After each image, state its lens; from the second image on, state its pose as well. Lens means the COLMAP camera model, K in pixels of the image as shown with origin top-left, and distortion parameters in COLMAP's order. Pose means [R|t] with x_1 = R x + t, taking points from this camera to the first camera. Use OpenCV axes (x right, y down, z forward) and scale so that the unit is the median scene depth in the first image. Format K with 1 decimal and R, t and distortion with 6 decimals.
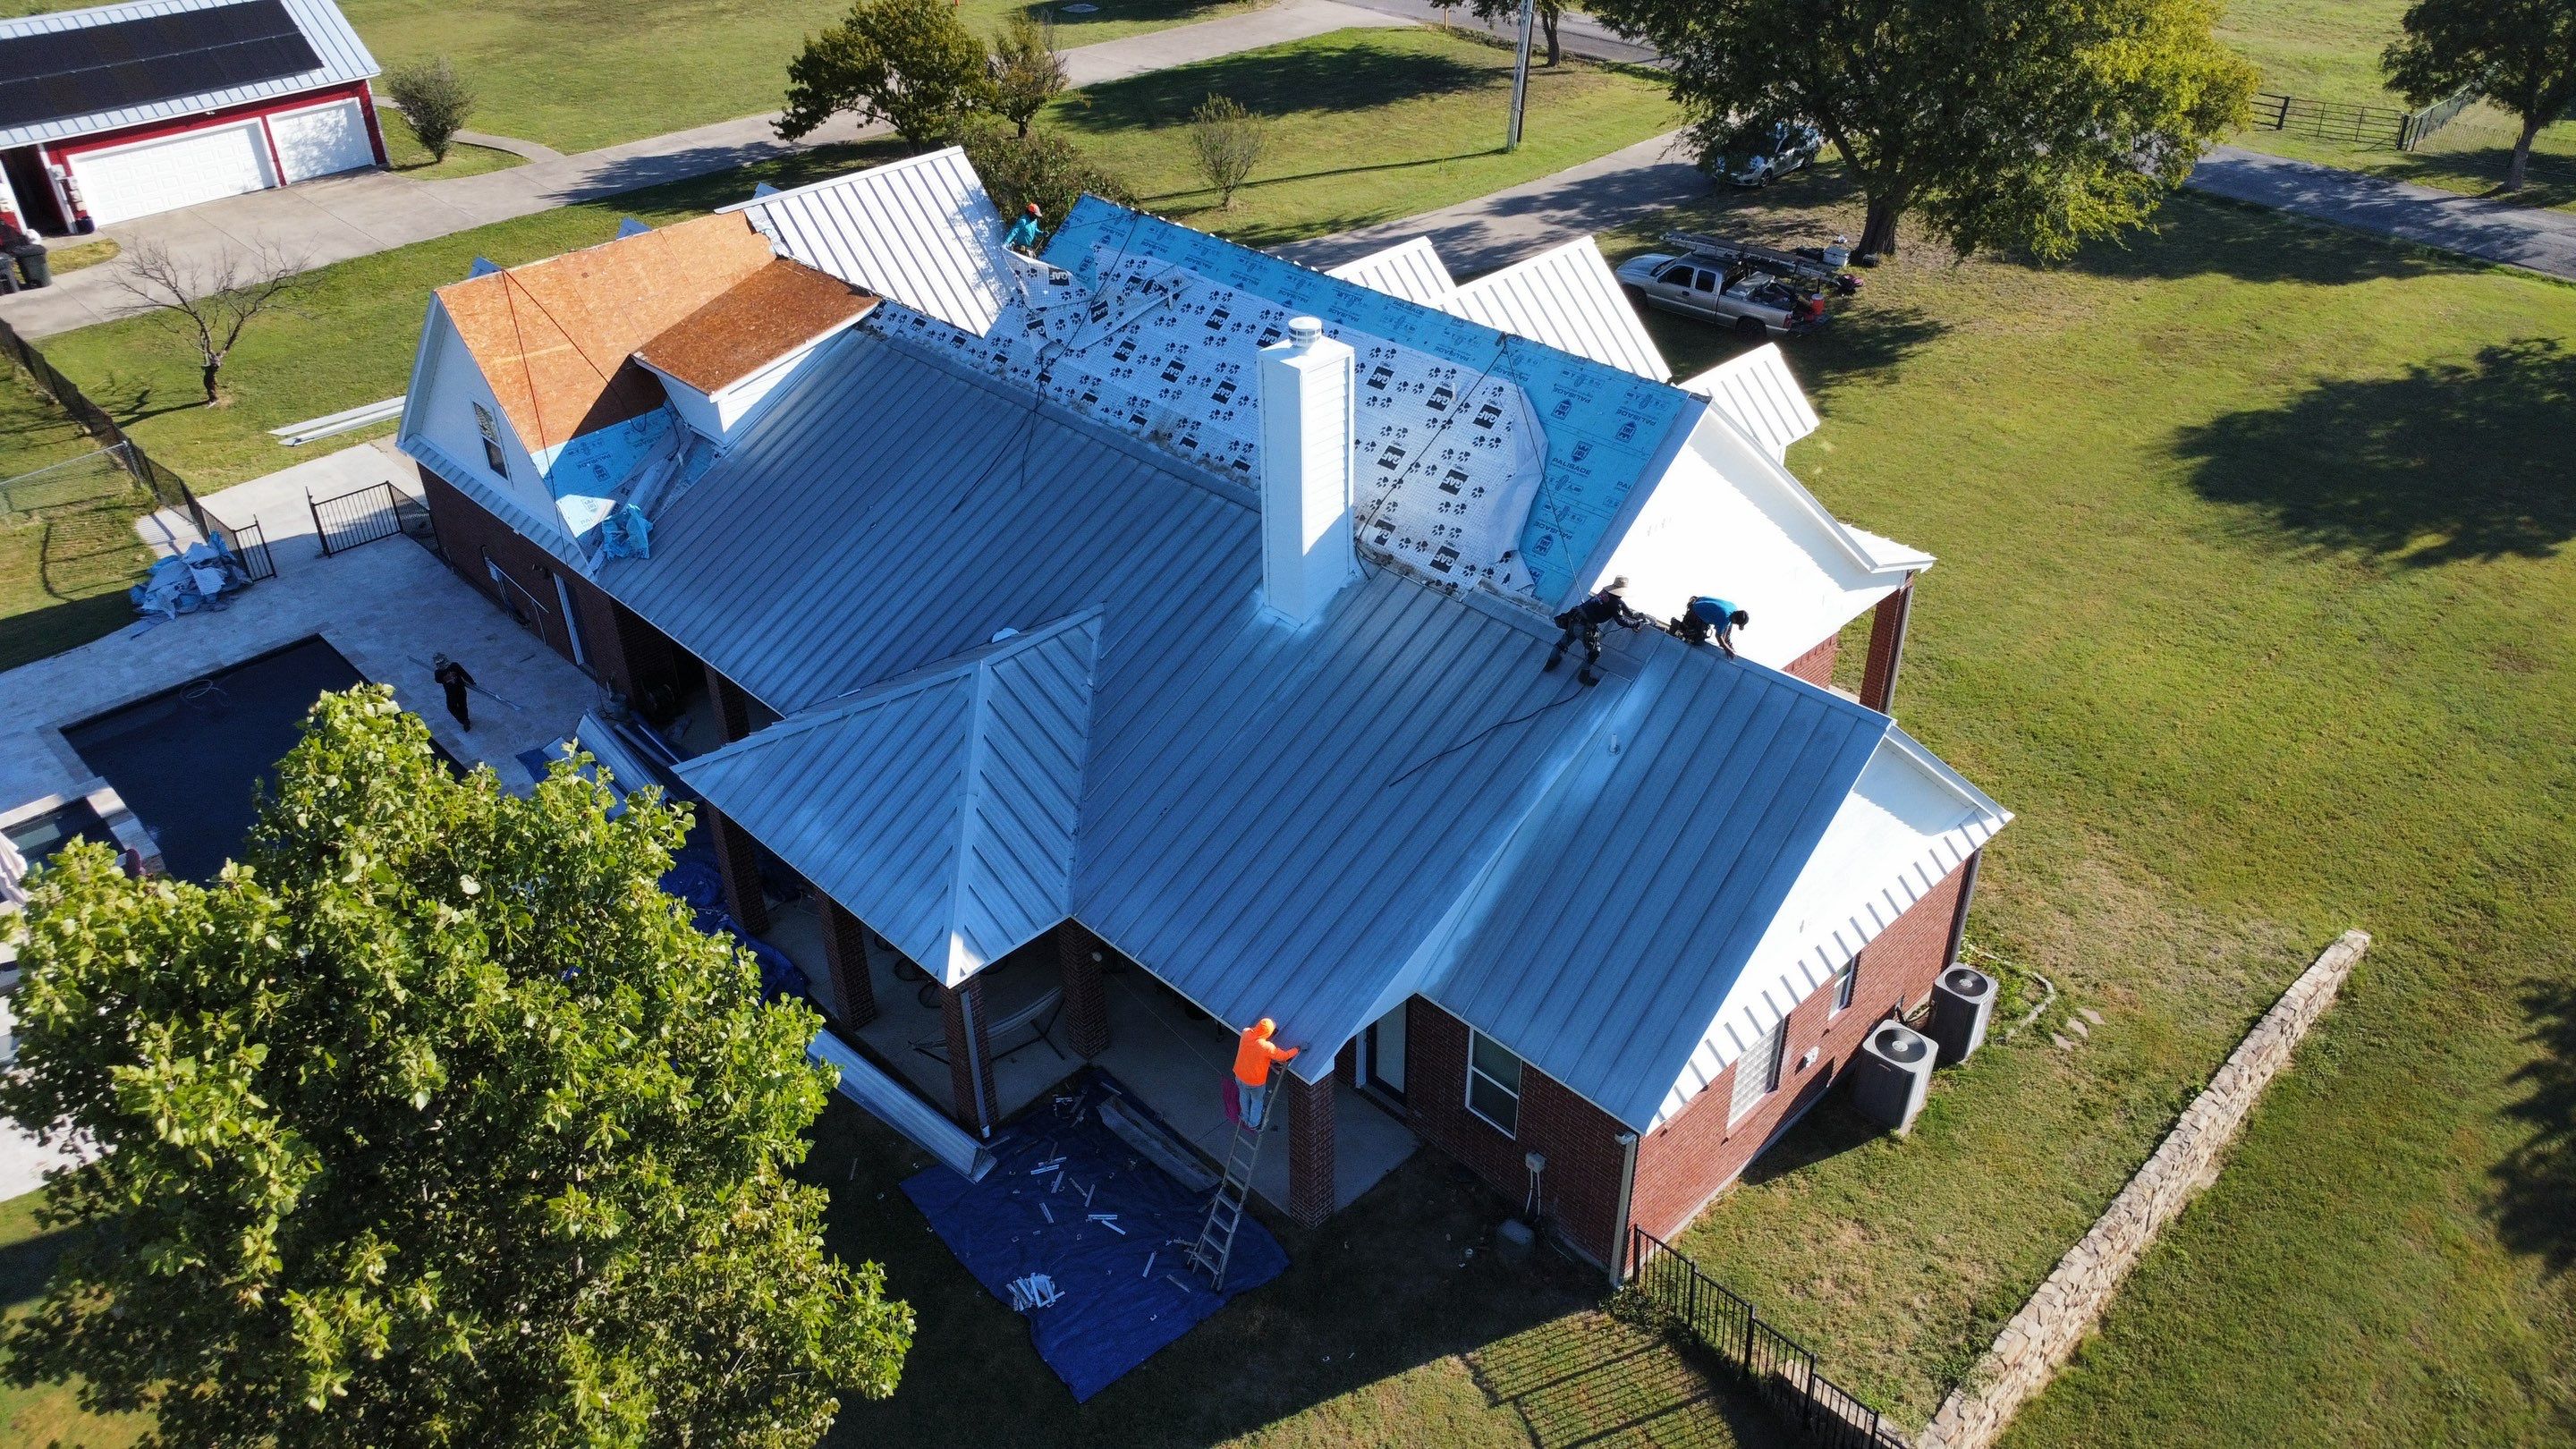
lens RADIAL K [[1871.8, 0, 1287.0], [0, 1871.8, 724.3], [0, 0, 1]] dist [-0.024710, -0.012650]
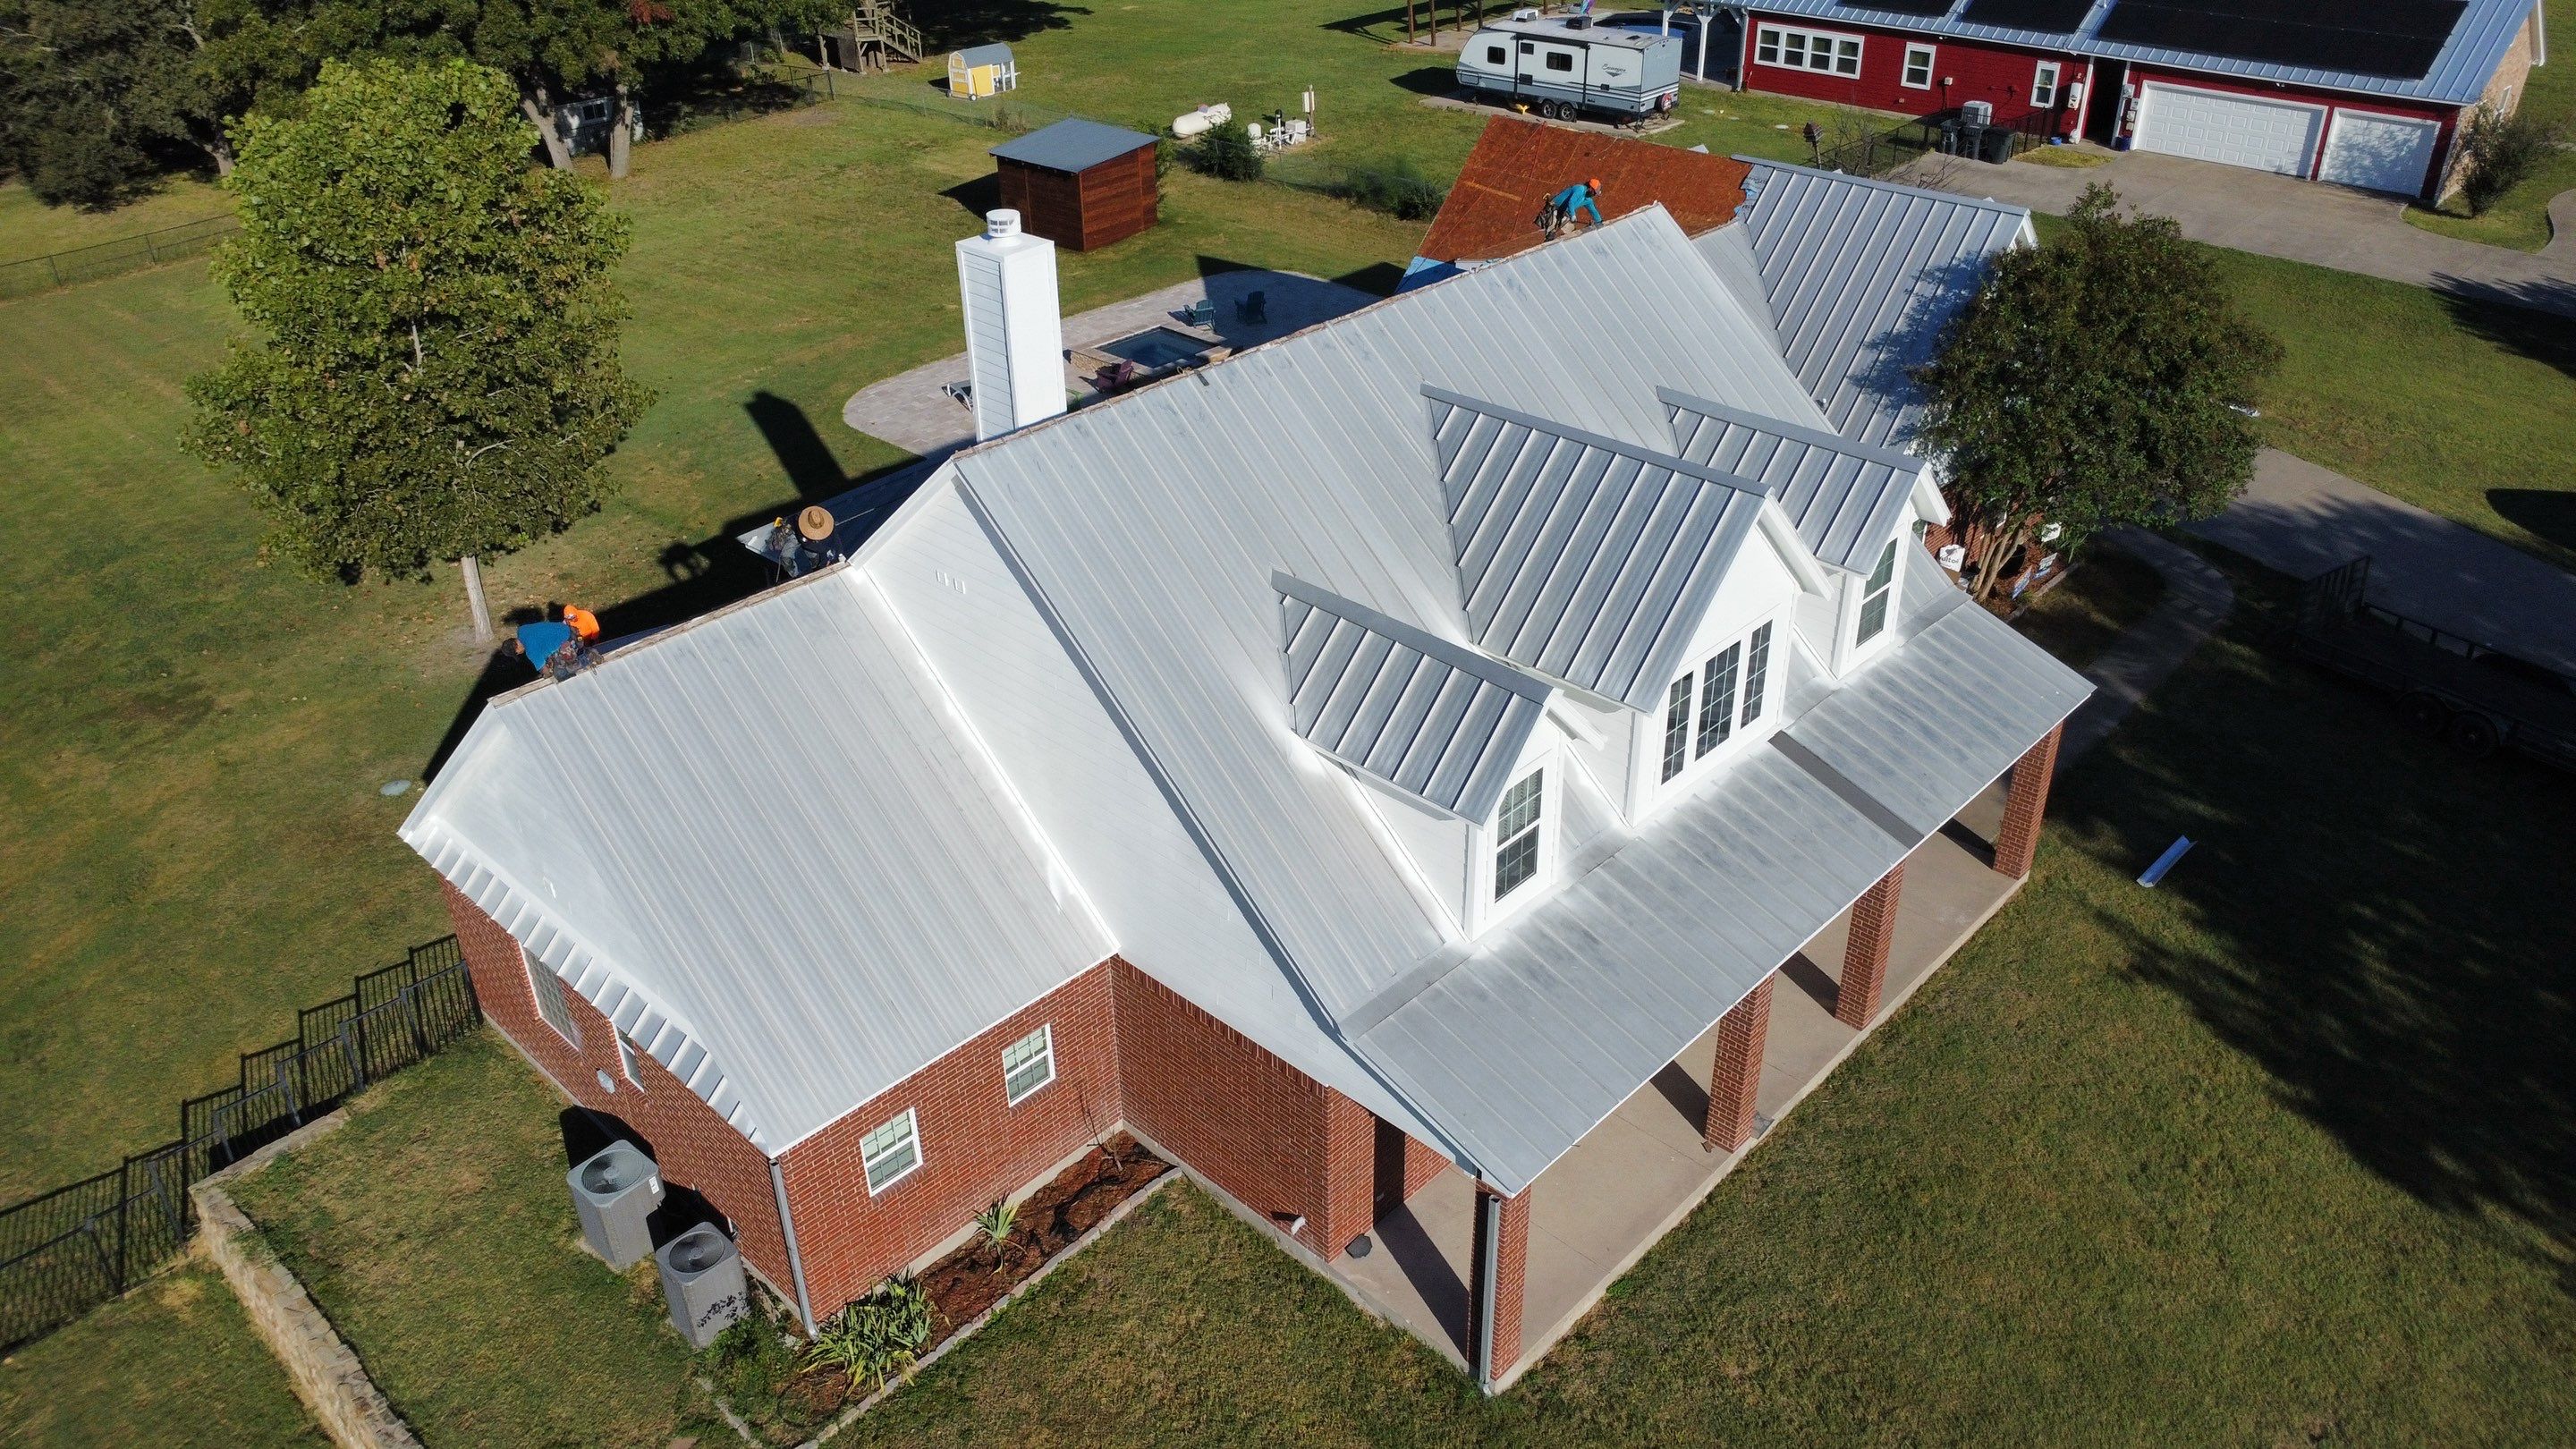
lens RADIAL K [[1871.8, 0, 1287.0], [0, 1871.8, 724.3], [0, 0, 1]] dist [-0.024710, -0.012650]
pose [[0.029595, 0.519422, -0.854005, 0.806067], [-0.531175, 0.731931, 0.426766, -0.420816], [0.846745, 0.440996, 0.297566, 0.777042]]
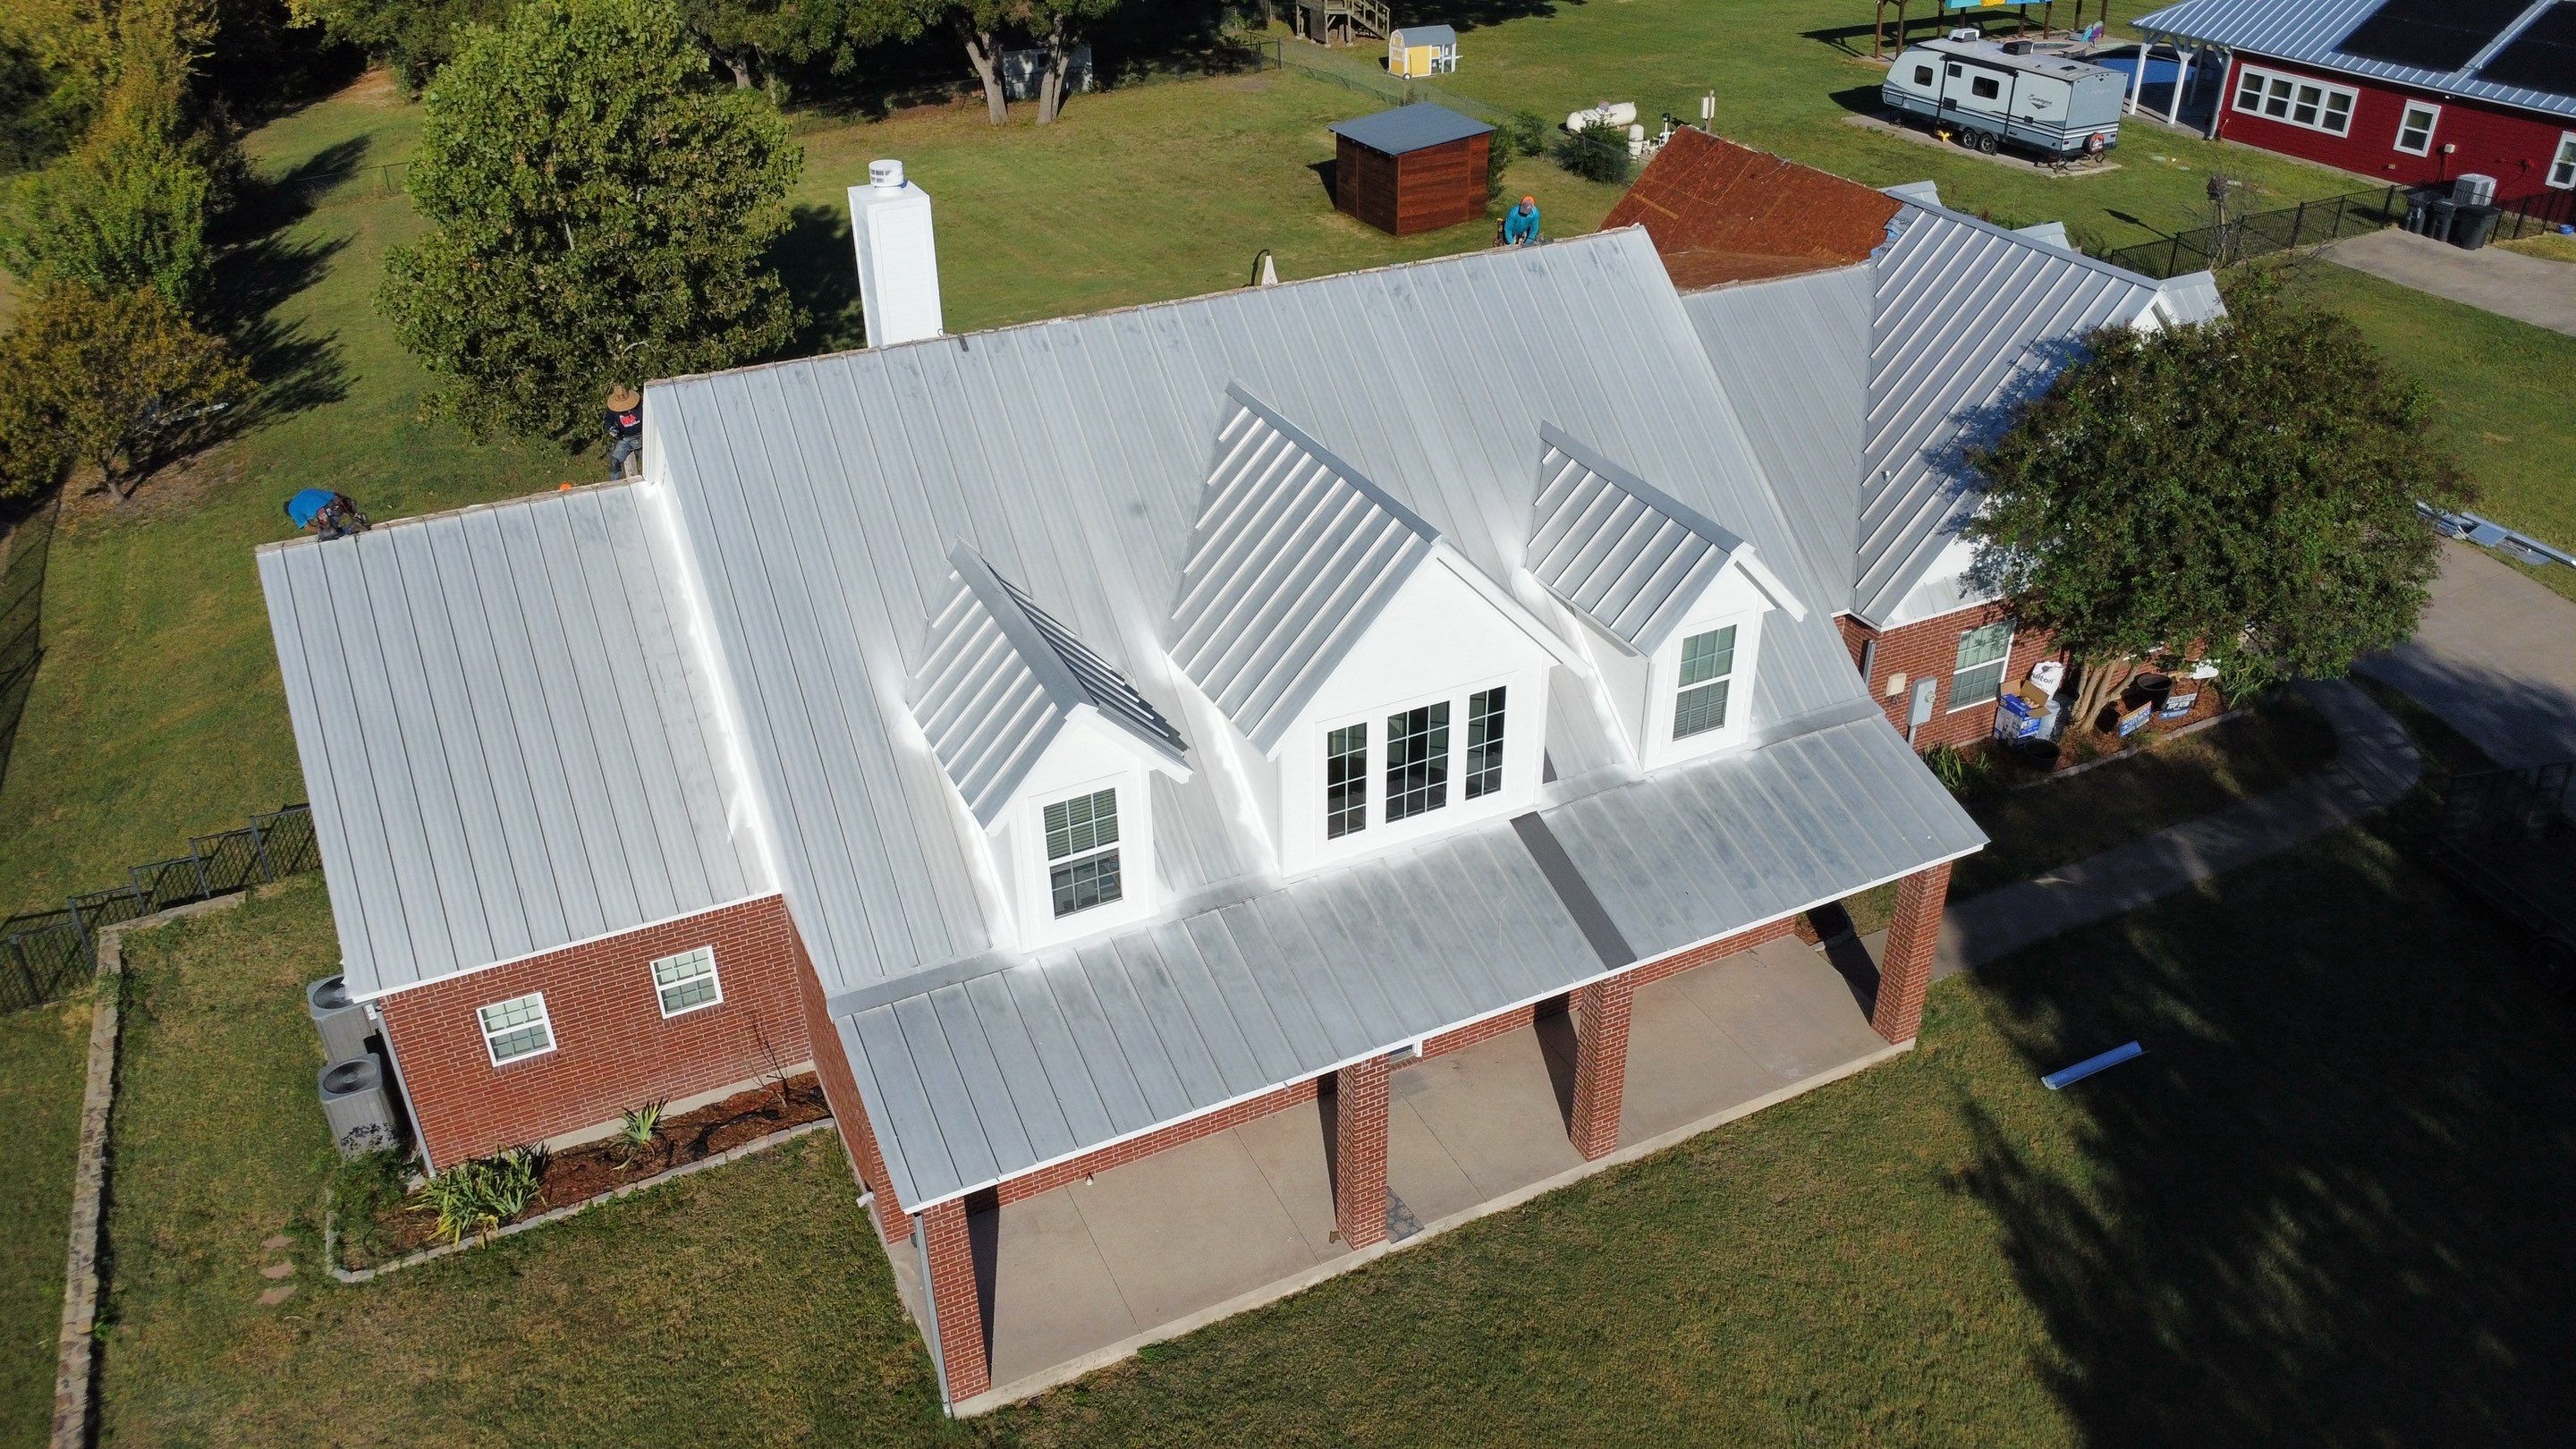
lens RADIAL K [[1868.9, 0, 1285.7], [0, 1868.9, 724.7], [0, 0, 1]] dist [-0.029172, -0.001070]
pose [[-0.319656, 0.496682, -0.806924, 0.726232], [-0.502850, 0.632867, 0.588745, -0.585325], [0.803095, 0.593958, 0.047457, 1.061383]]
